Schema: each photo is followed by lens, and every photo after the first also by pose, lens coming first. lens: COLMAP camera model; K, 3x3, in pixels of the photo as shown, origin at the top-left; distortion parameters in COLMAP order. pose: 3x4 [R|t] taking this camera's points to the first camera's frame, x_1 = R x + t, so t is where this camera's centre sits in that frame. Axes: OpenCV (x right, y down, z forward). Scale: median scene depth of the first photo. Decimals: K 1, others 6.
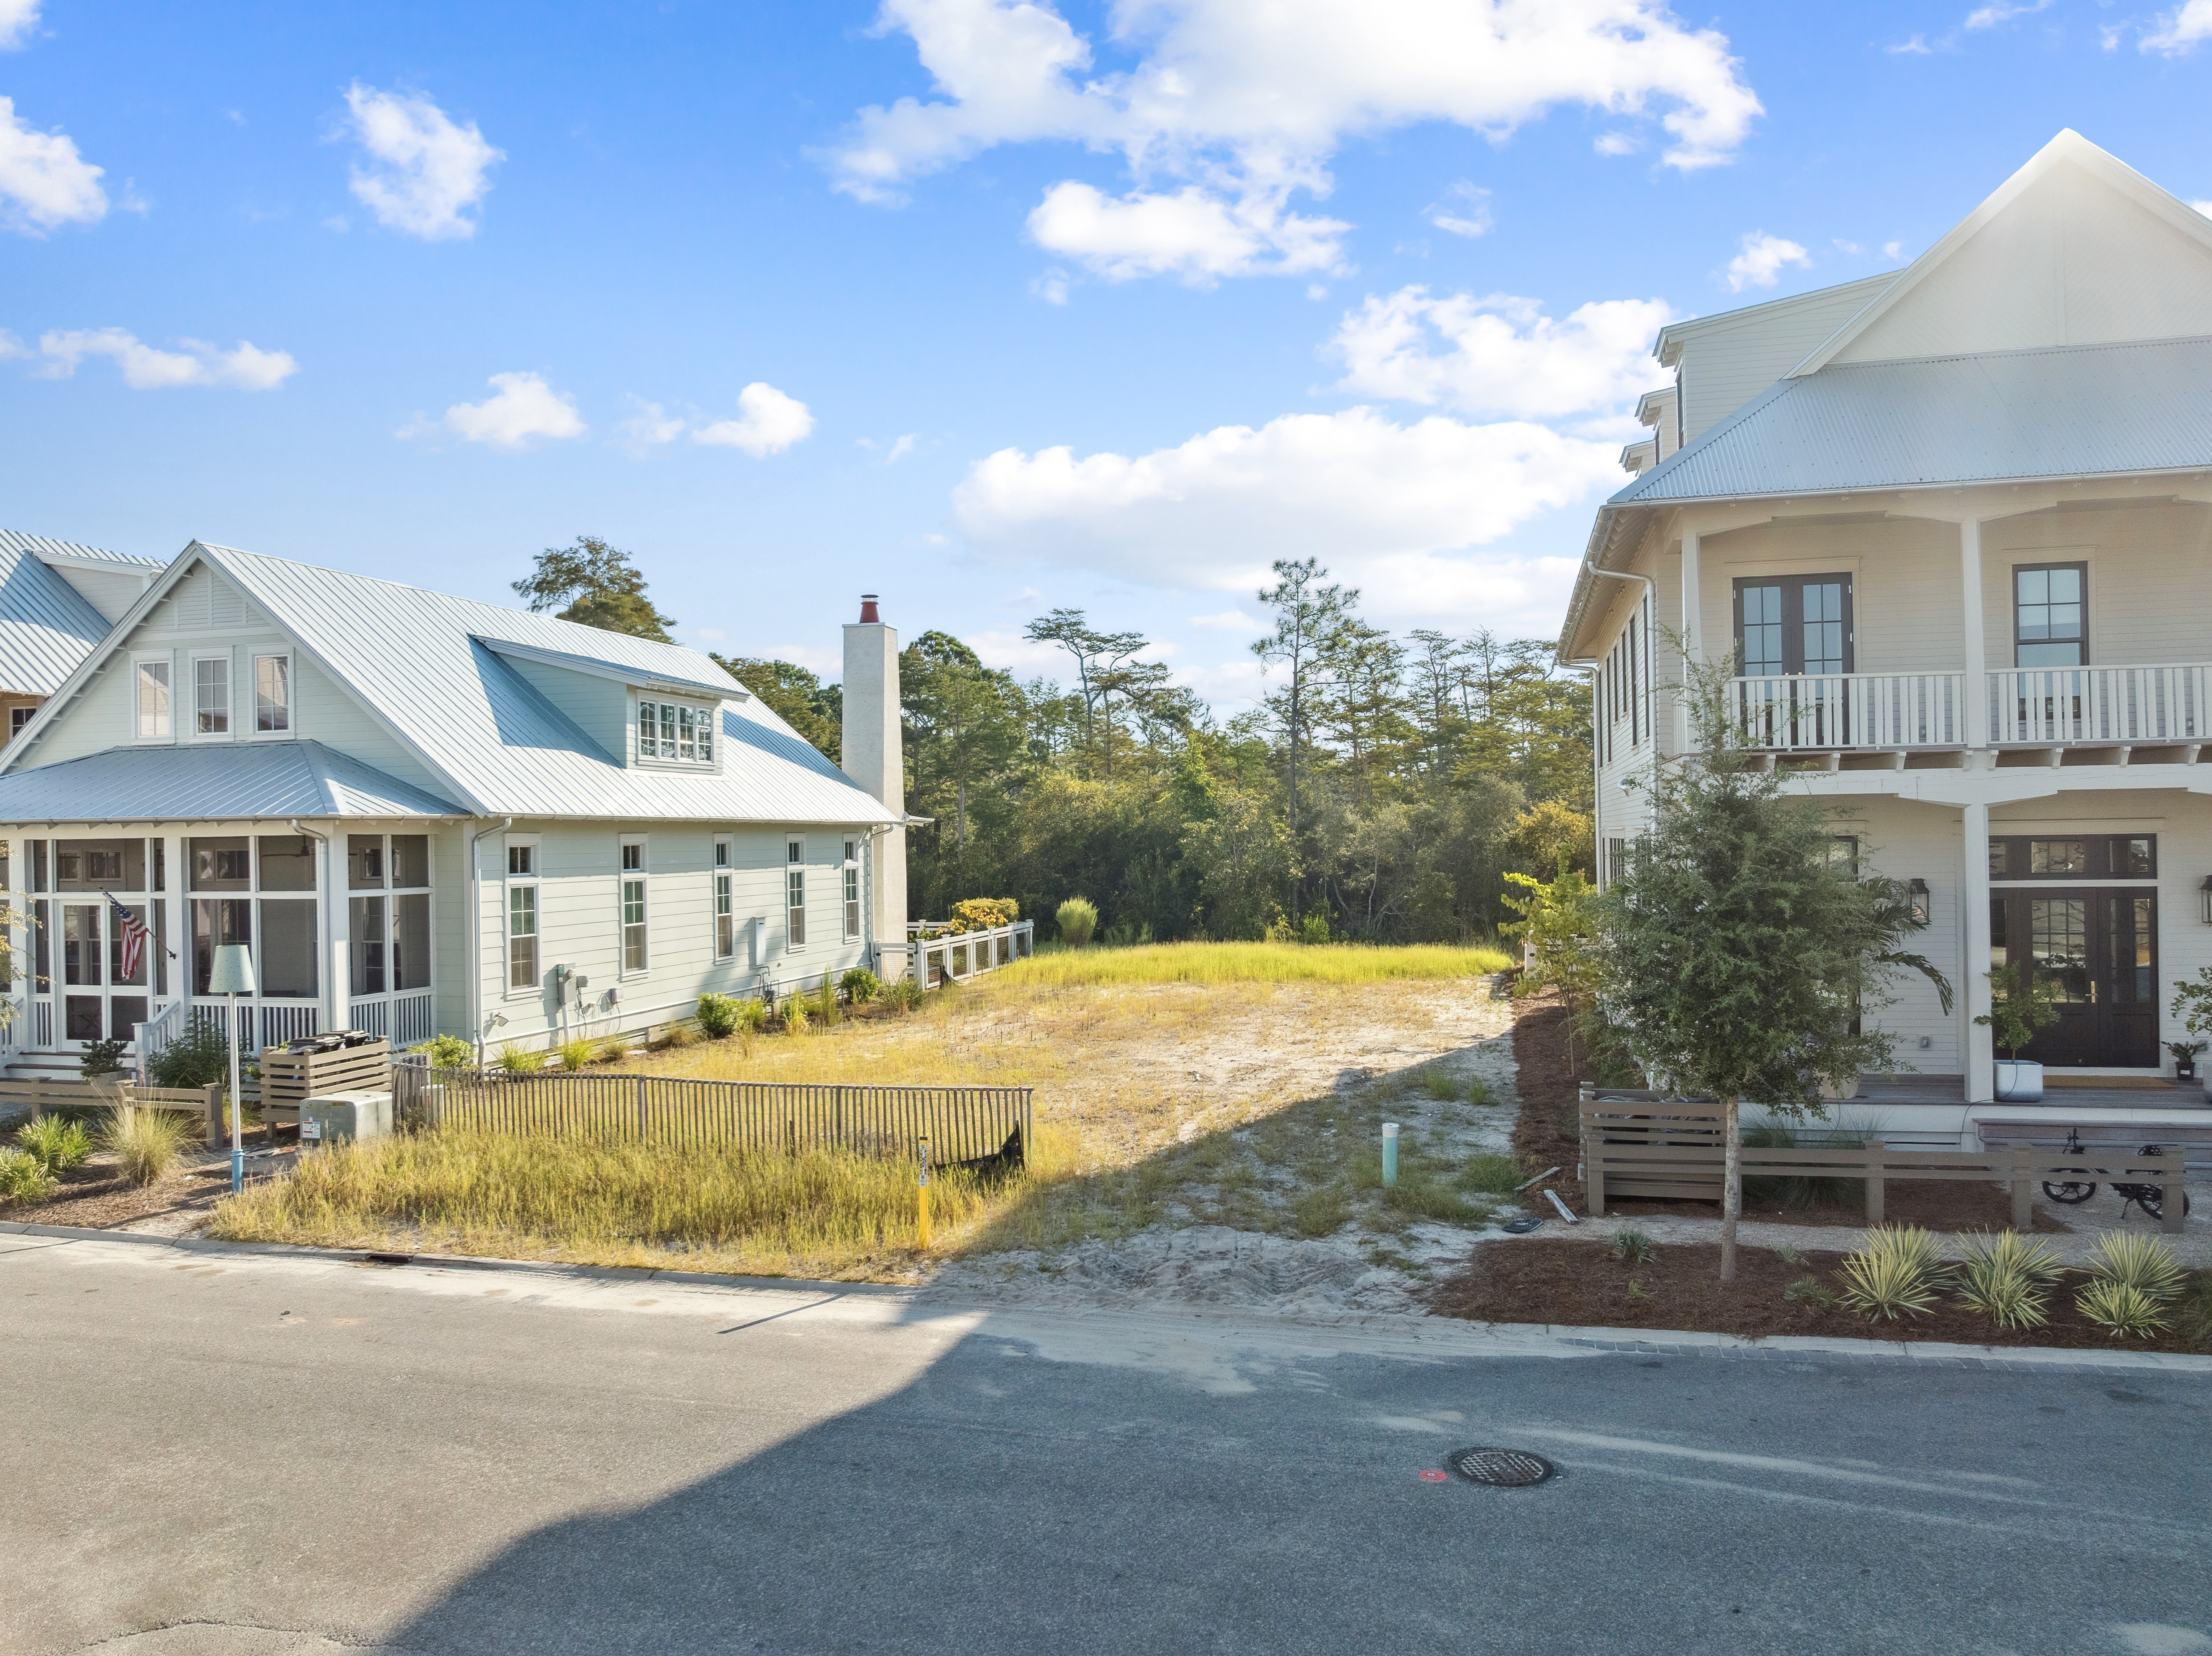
lens RADIAL K [[1606.2, 0, 1106.0], [0, 1606.2, 828.0], [0, 0, 1]] dist [-0.031311, -0.002701]
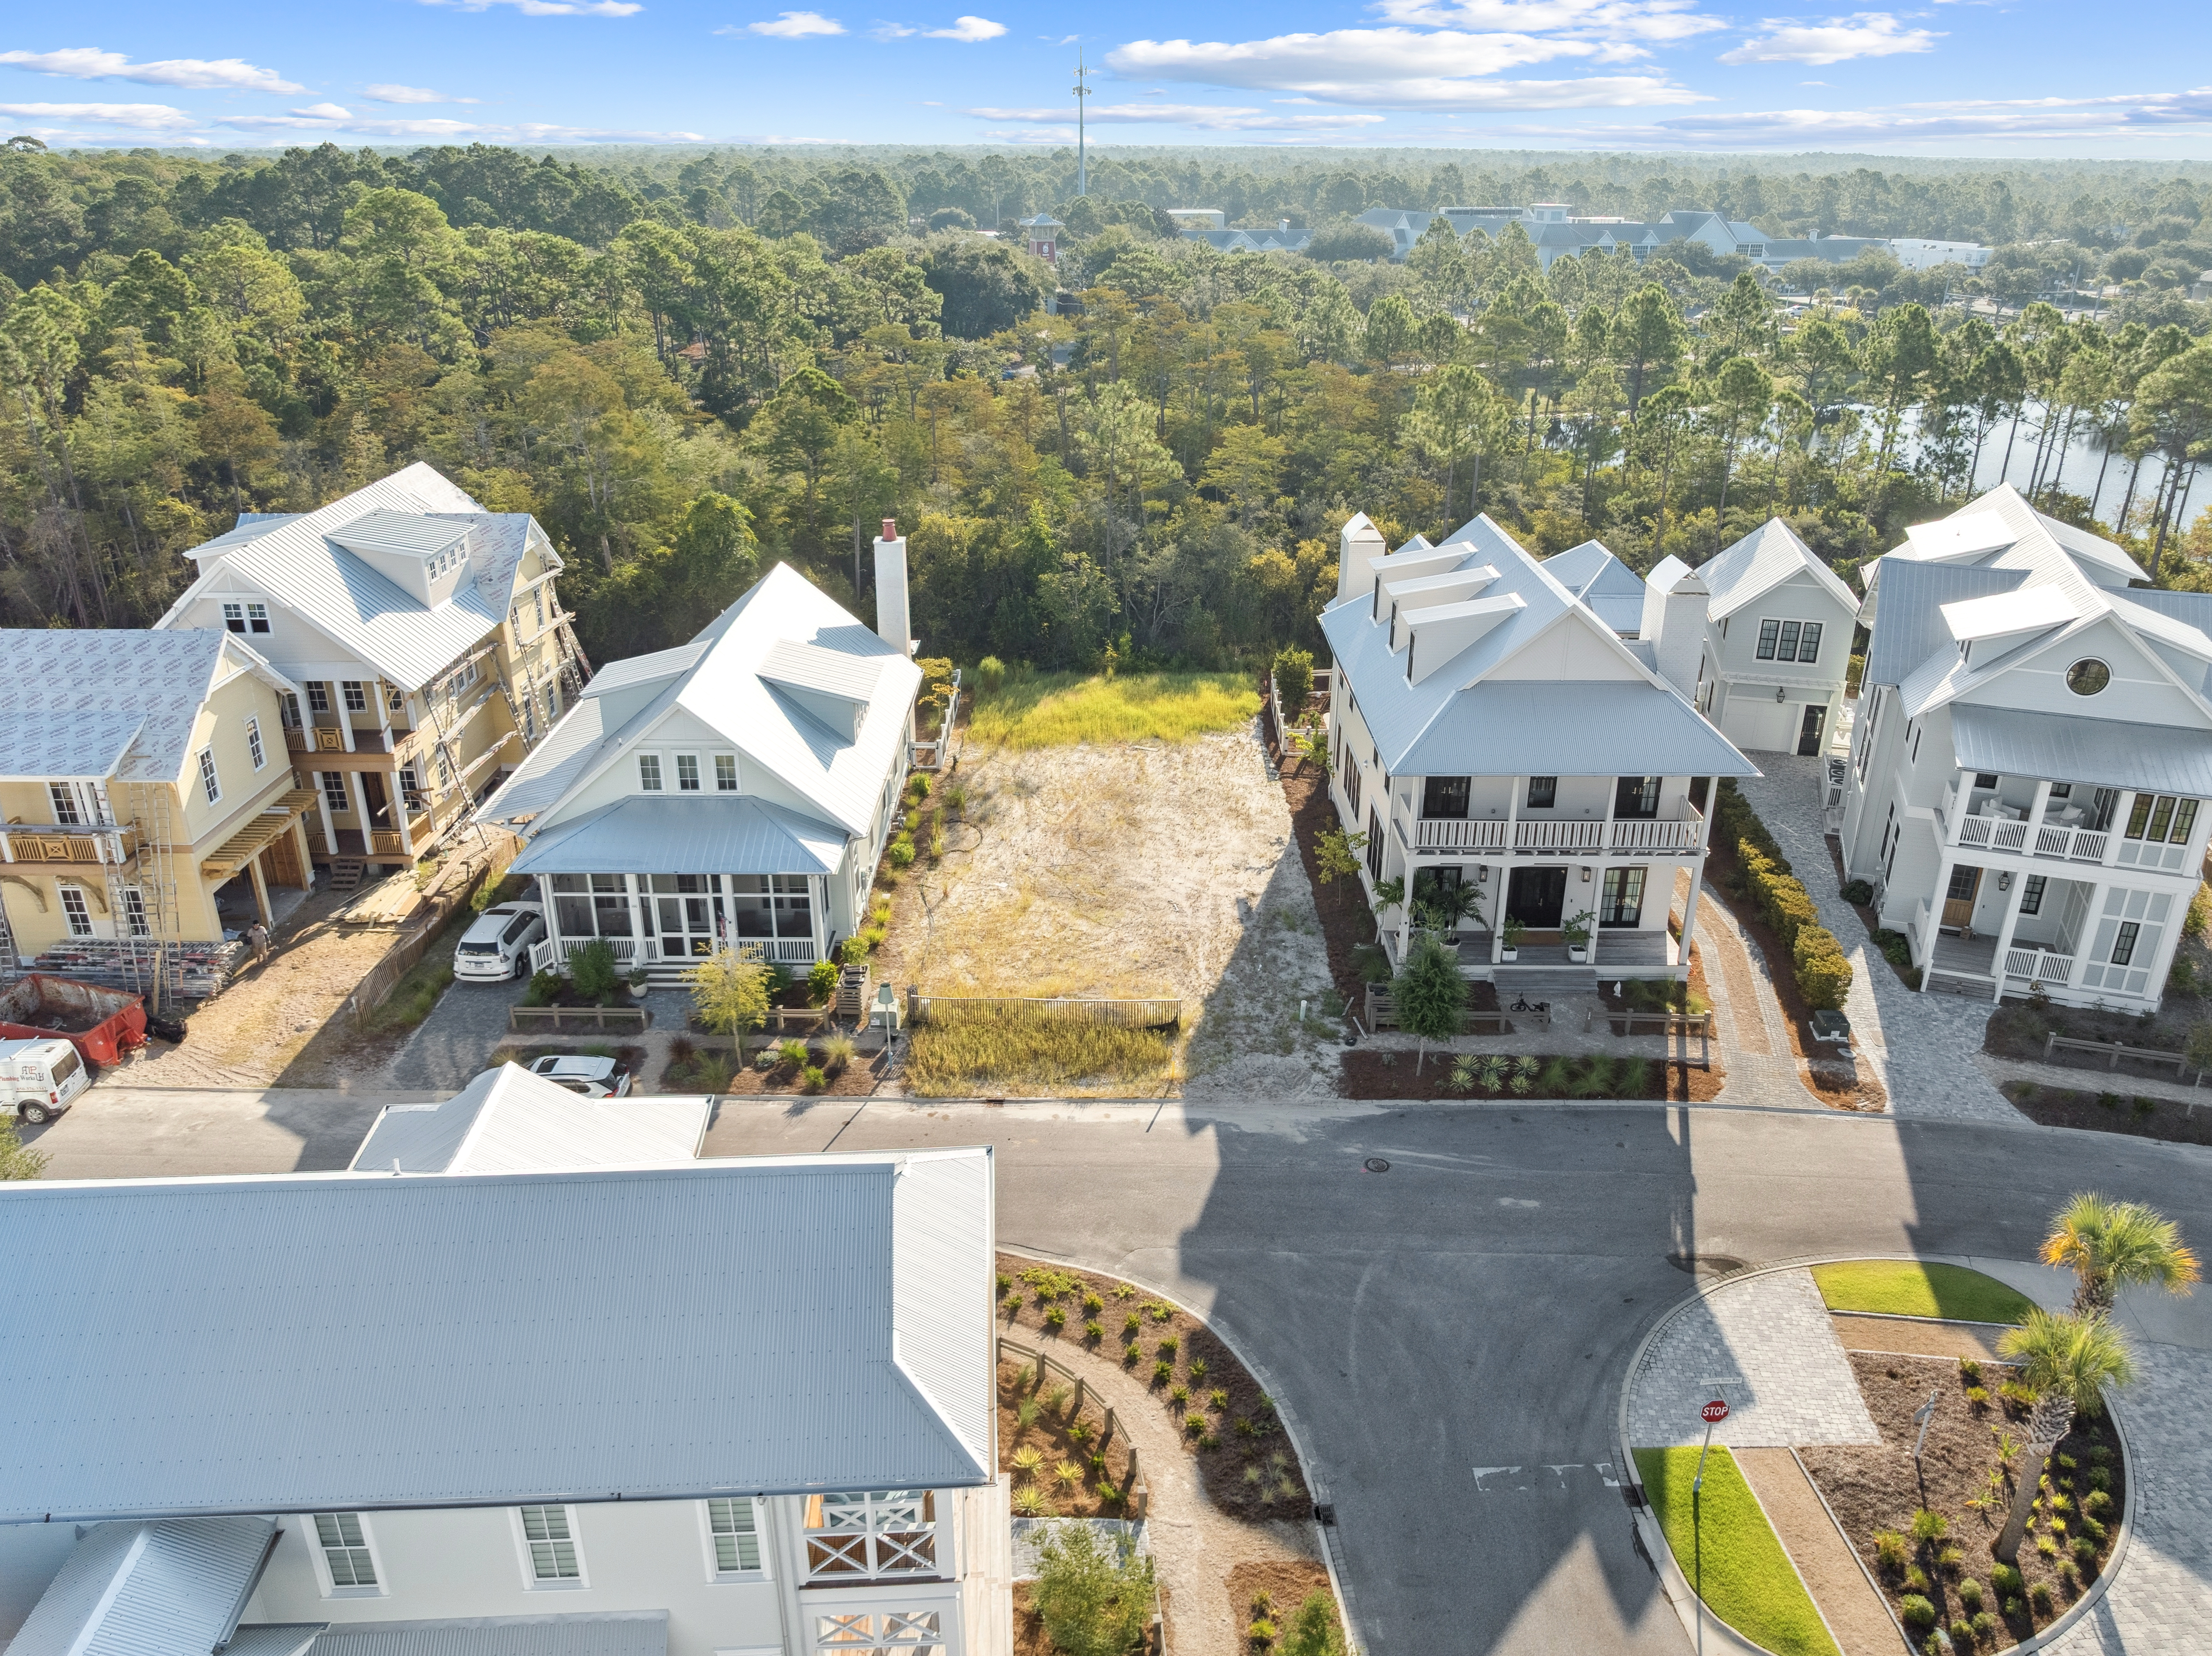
lens RADIAL K [[1606.2, 0, 1106.0], [0, 1606.2, 828.0], [0, 0, 1]] dist [-0.031311, -0.002701]
pose [[0.969242, -0.082712, 0.231795, -0.589748], [-0.020721, 0.911065, 0.411742, -0.931572], [-0.245236, -0.403881, 0.881328, -0.963848]]
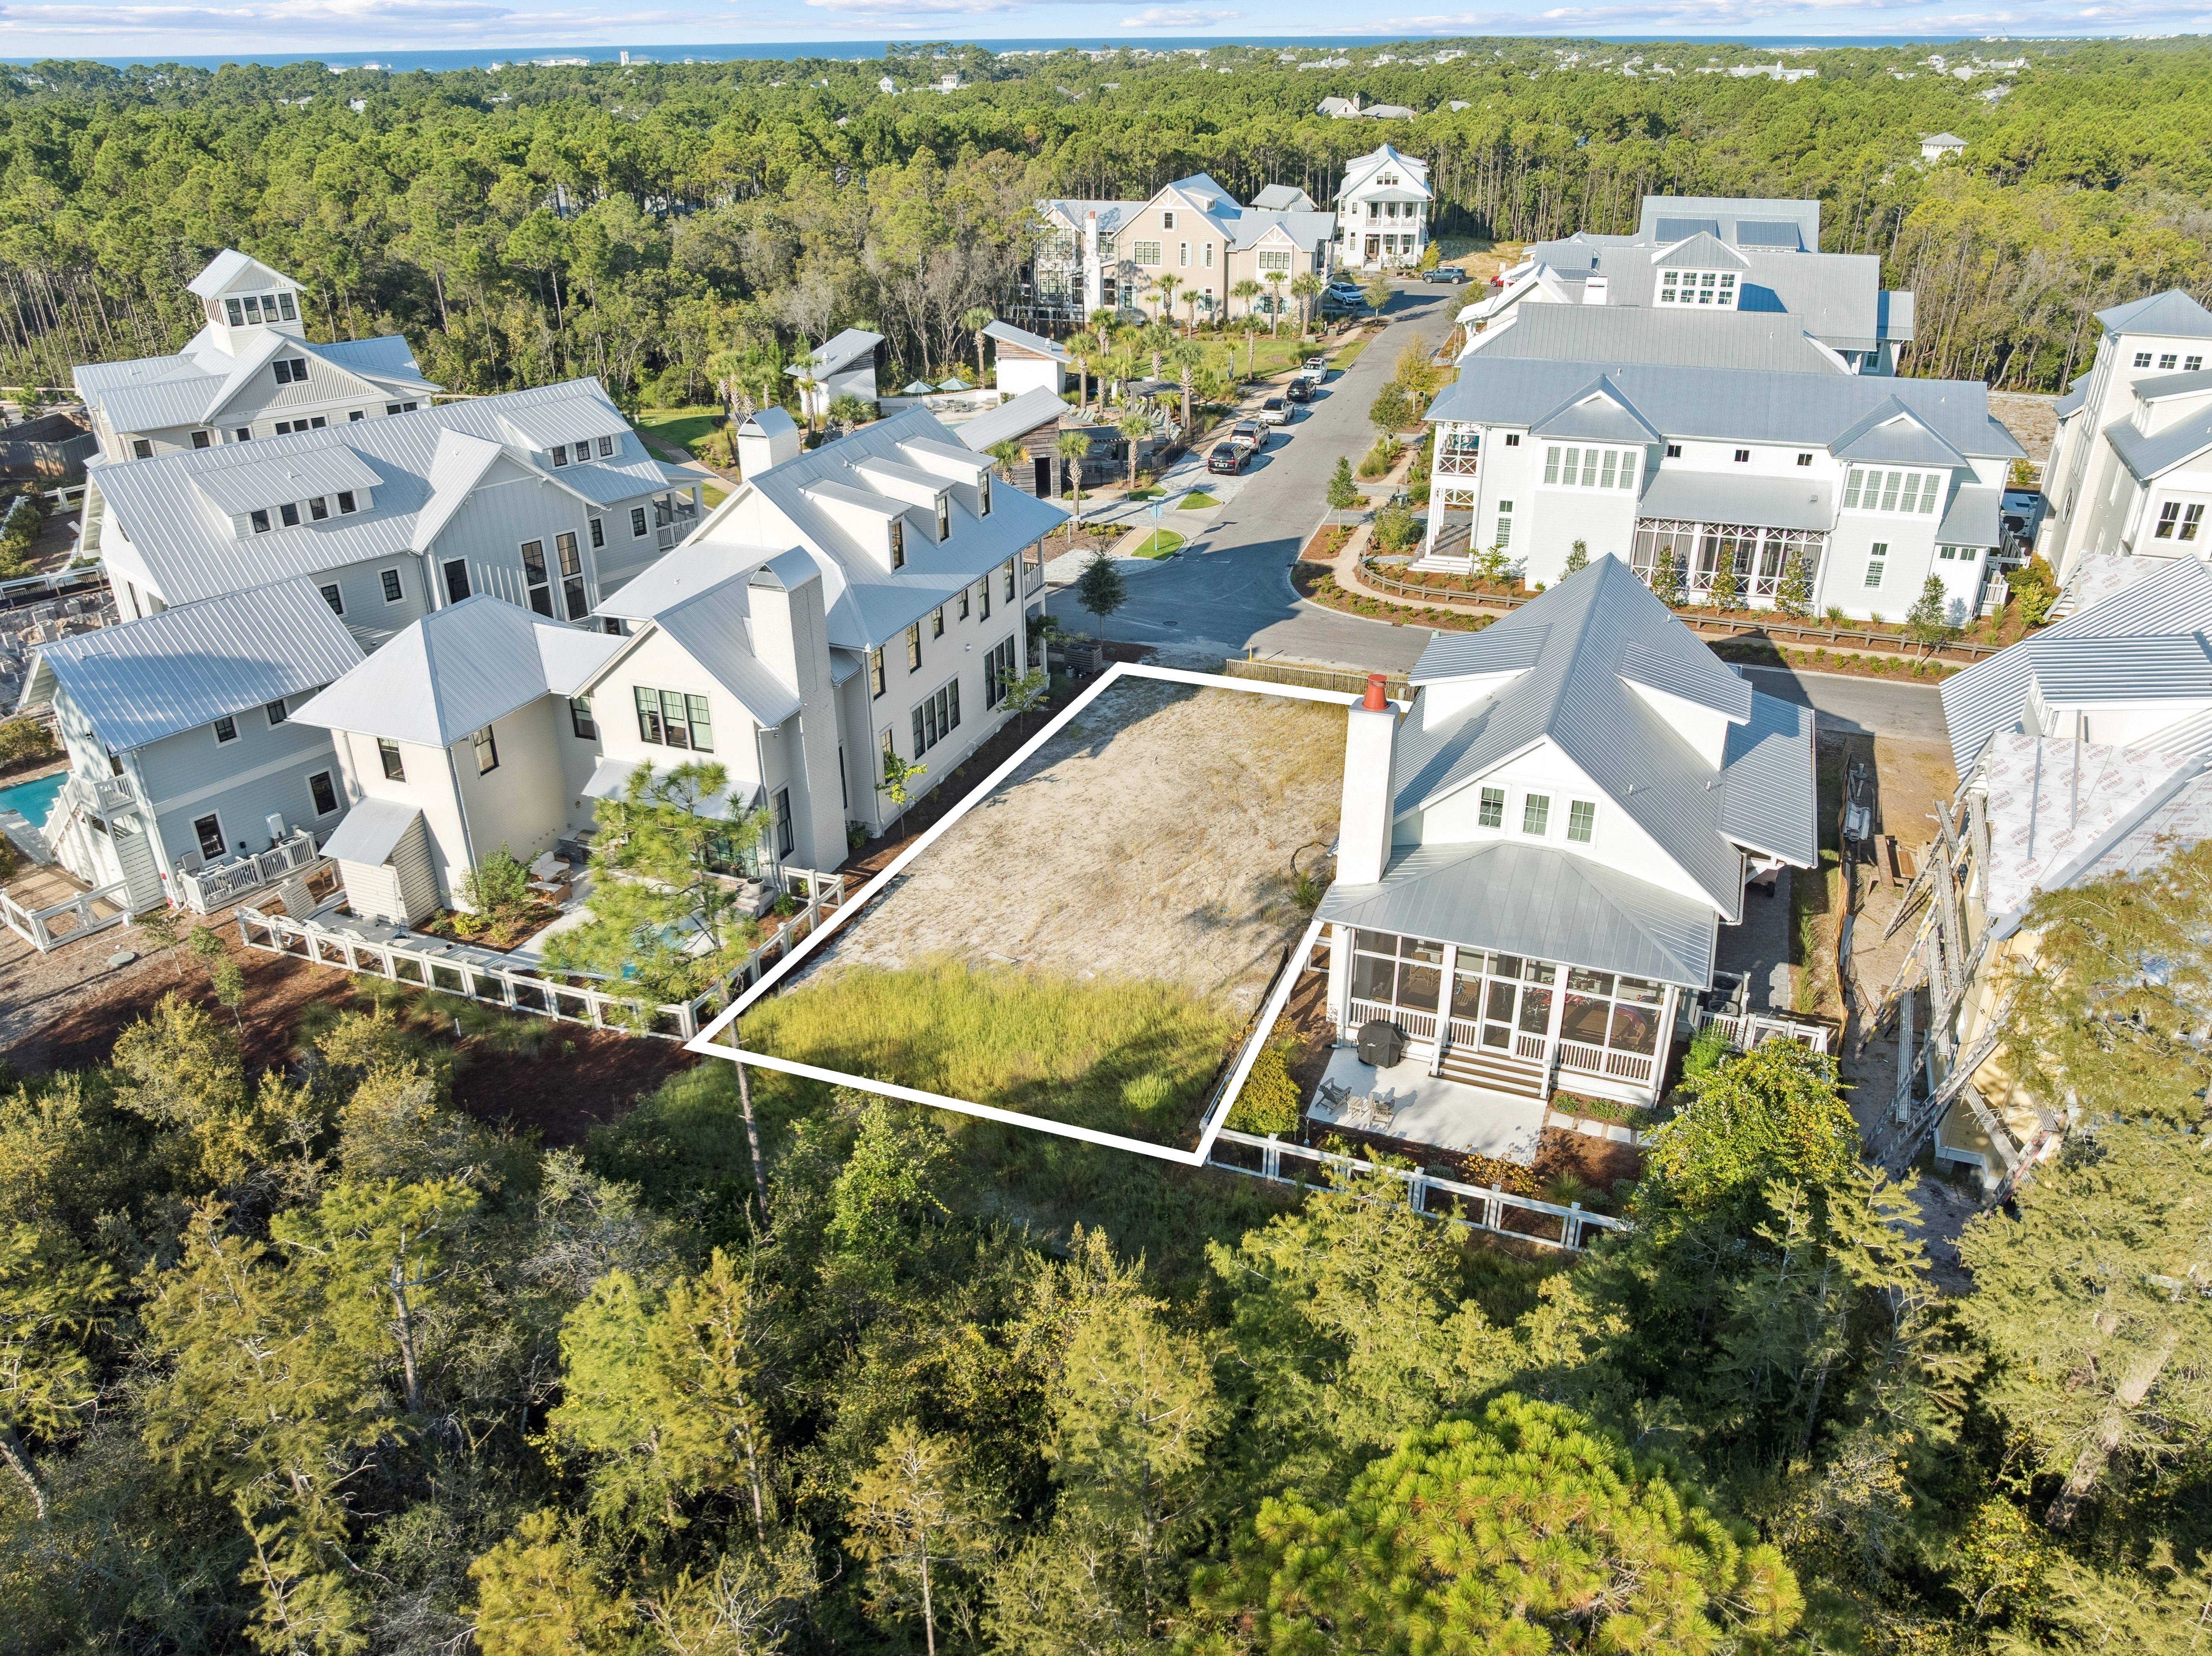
lens RADIAL K [[1600.3, 0, 1102.2], [0, 1600.3, 828.6], [0, 0, 1]] dist [-0.032867, 0.007647]
pose [[-0.990258, -0.039237, 0.133603, -0.205862], [0.024269, 0.896161, 0.443064, -0.894240], [-0.137114, 0.441990, -0.886479, 3.506759]]
